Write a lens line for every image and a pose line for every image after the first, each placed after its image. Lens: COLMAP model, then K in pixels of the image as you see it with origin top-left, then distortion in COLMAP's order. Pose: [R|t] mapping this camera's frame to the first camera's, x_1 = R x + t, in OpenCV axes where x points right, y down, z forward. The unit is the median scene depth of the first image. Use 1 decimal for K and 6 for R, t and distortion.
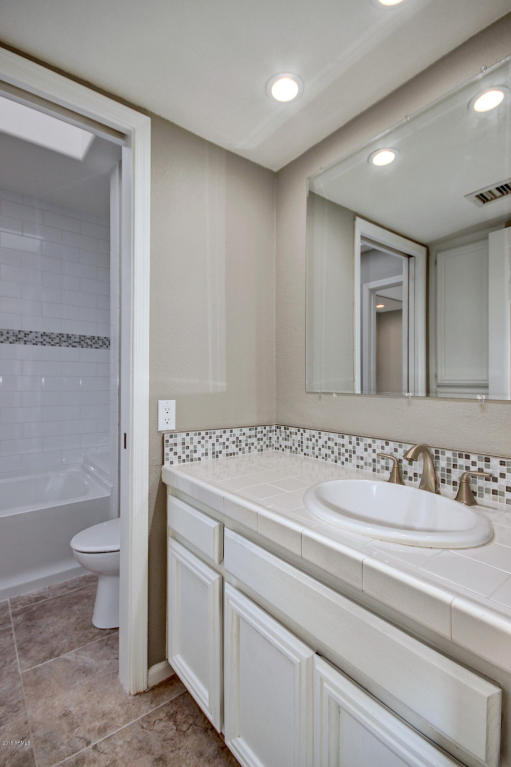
lens RADIAL K [[348.7, 0, 262.4], [0, 348.7, 383.1], [0, 0, 1]] dist [-0.002926, -0.002014]
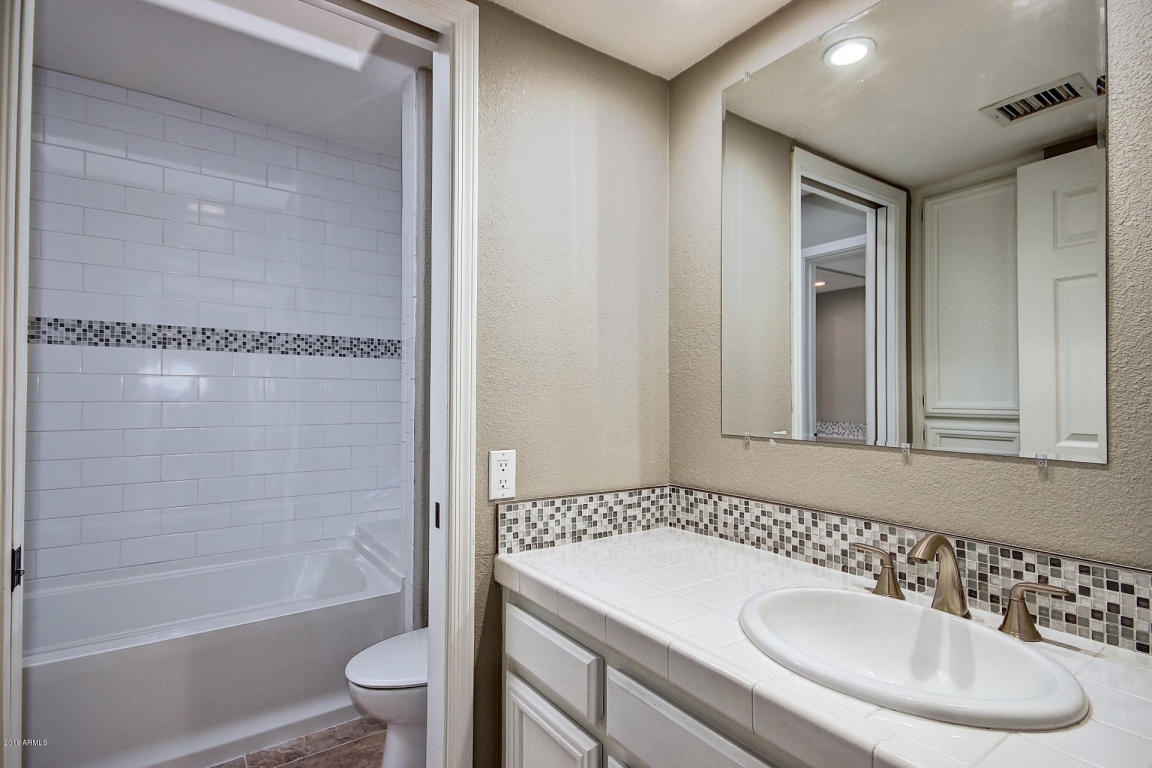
lens RADIAL K [[542.0, 0, 564.6], [0, 542.0, 377.5], [0, 0, 1]] dist [0.001217, -0.002522]
pose [[0.998733, -0.002986, -0.050227, -0.103412], [0.002195, 0.999873, -0.015788, -0.060523], [0.050268, 0.015657, 0.998613, 0.027683]]
